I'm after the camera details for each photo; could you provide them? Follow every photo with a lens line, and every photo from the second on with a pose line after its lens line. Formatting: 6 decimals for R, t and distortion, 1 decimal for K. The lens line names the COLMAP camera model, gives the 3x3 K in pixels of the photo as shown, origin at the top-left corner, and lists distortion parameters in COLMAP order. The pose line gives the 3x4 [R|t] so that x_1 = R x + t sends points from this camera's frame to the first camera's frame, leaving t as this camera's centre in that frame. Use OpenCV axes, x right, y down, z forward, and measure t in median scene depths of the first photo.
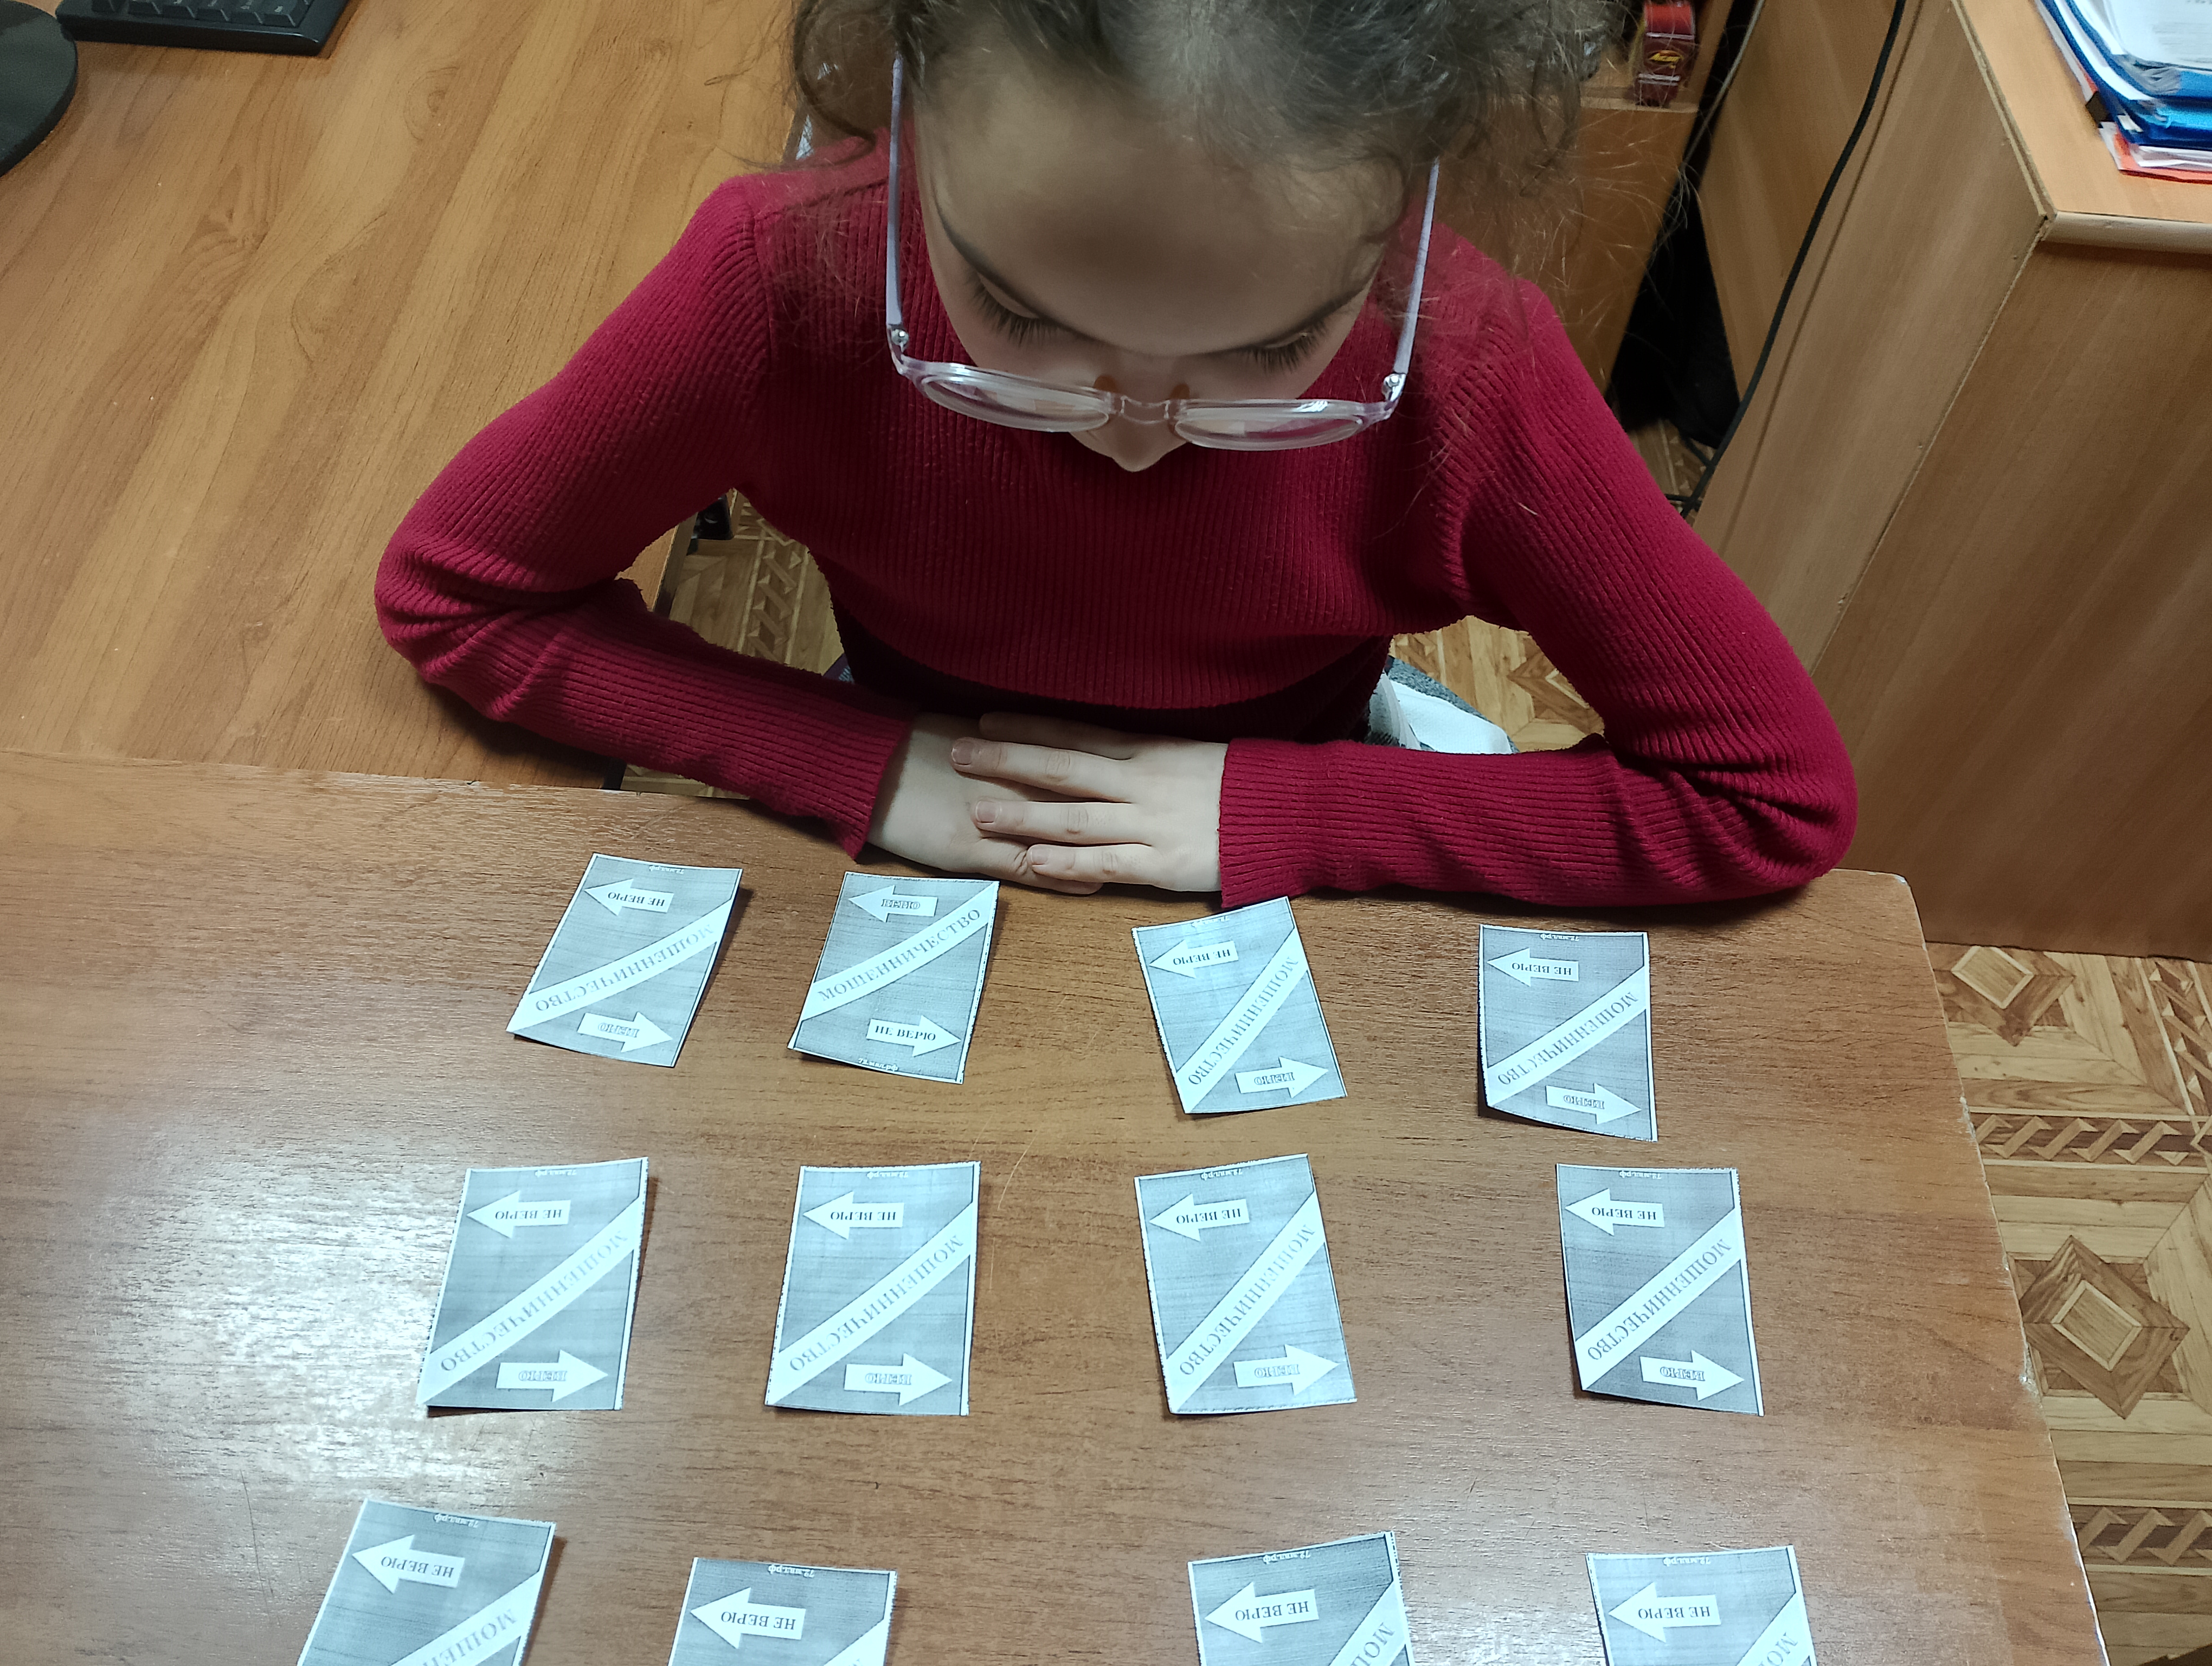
lens RADIAL K [[1789.5, 0, 1108.8], [0, 1789.5, 845.1], [0, 0, 1]] dist [0.025389, -0.086633]
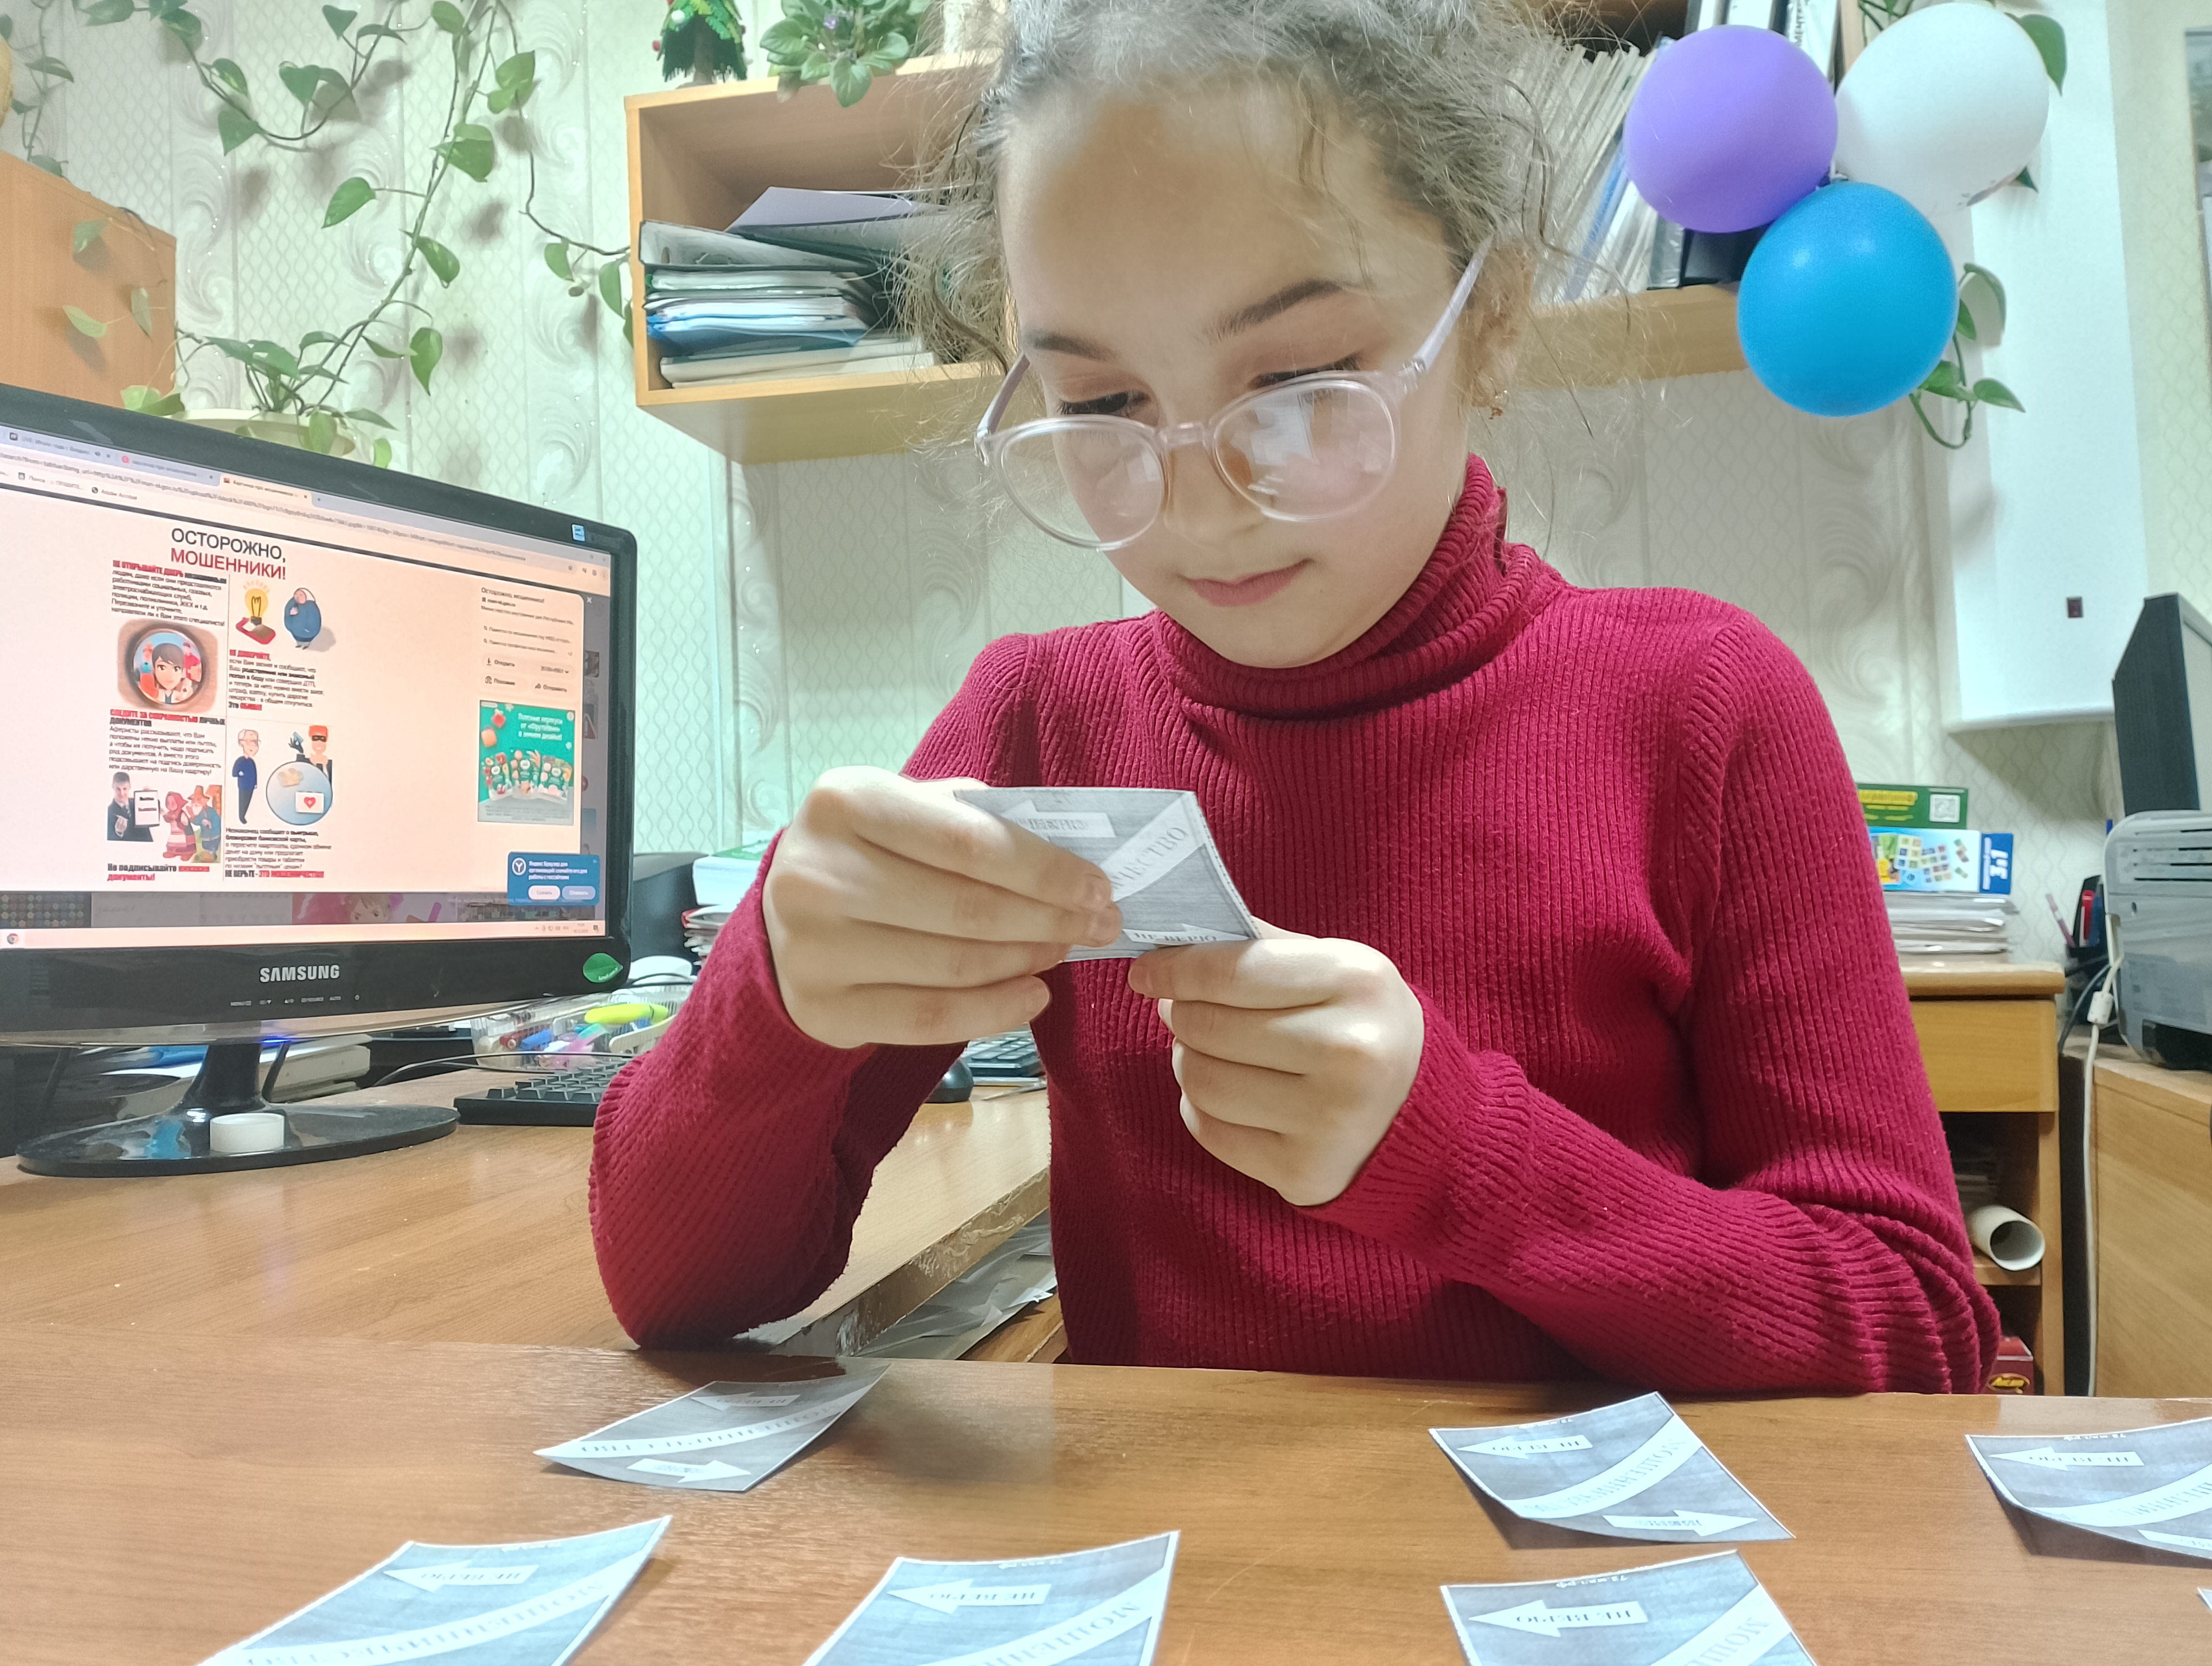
lens RADIAL K [[1772.2, 0, 1104.8], [0, 1772.2, 843.4], [0, 0, 1]] dist [0.042847, -0.106922]
pose [[0.985640, -0.070722, -0.153338, 0.013272], [-0.085082, 0.576385, -0.812737, 0.484162], [0.145860, 0.814112, 0.562091, 0.407238]]
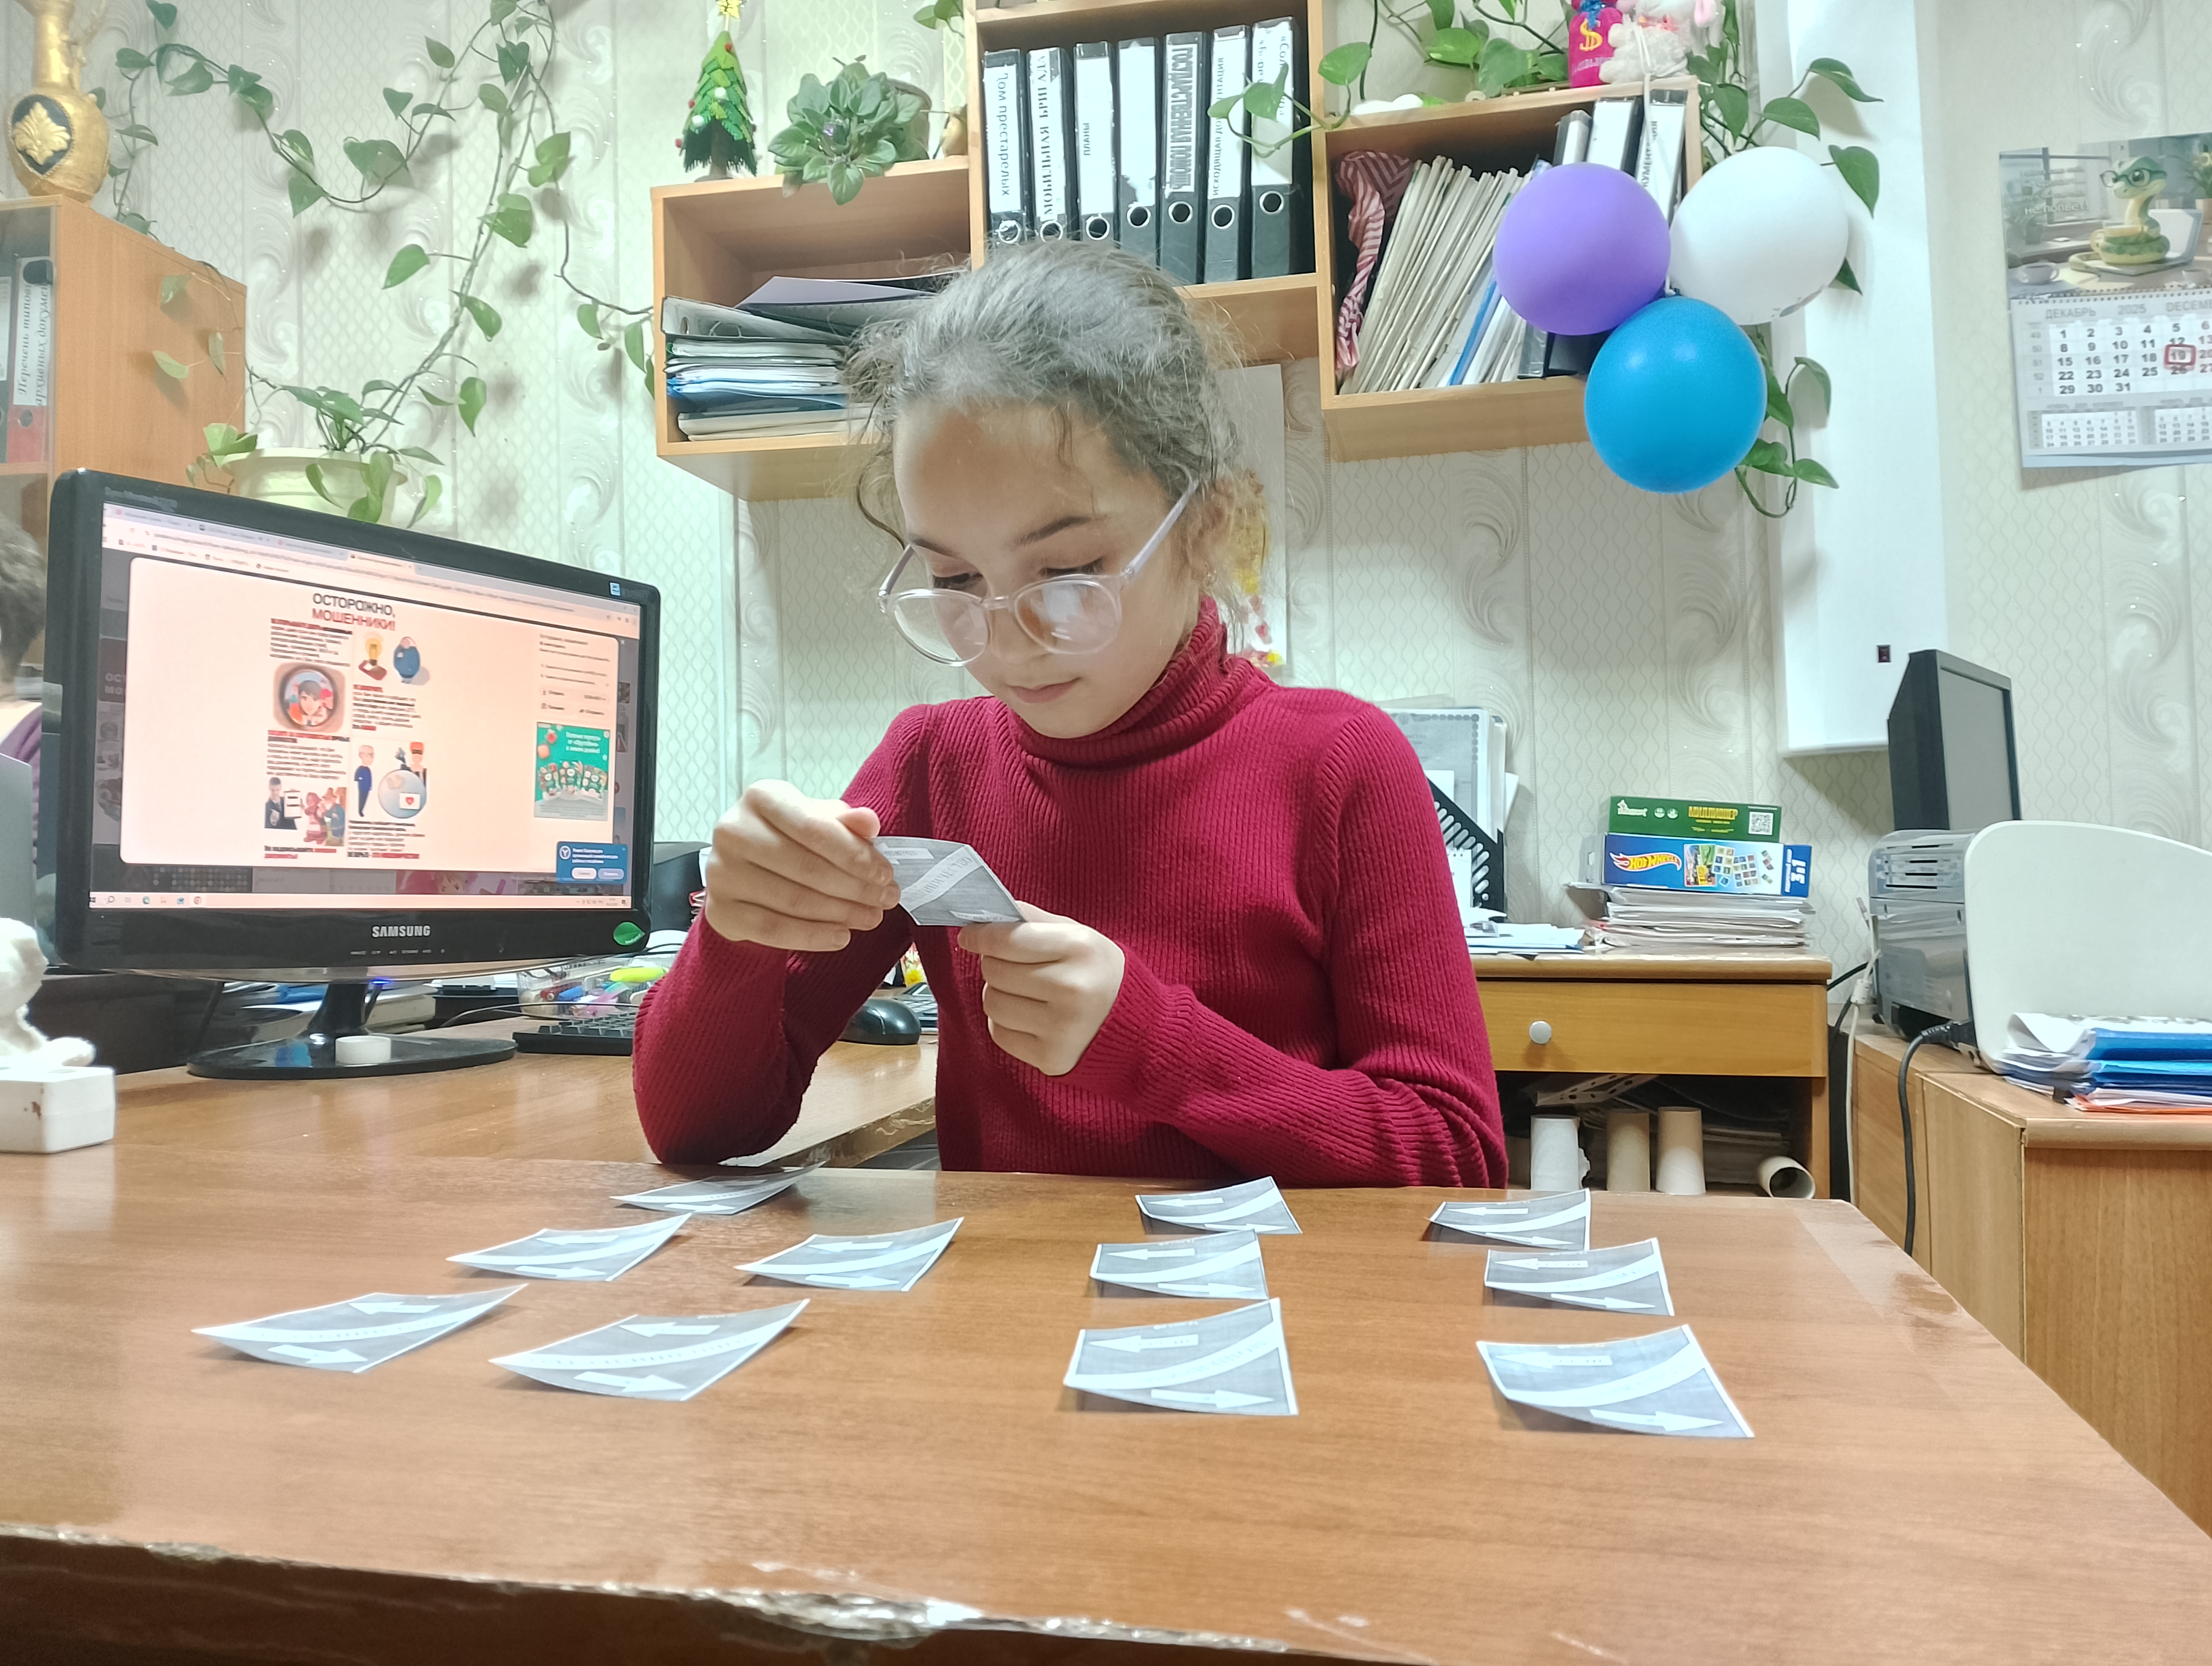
lens RADIAL K [[1772.2, 0, 1104.8], [0, 1772.2, 843.4], [0, 0, 1]] dist [0.042847, -0.106922]
pose [[0.986553, -0.052924, -0.154638, 0.184007], [-0.096010, 0.578028, -0.810349, 0.849822], [0.132272, 0.814299, 0.565174, 0.151932]]
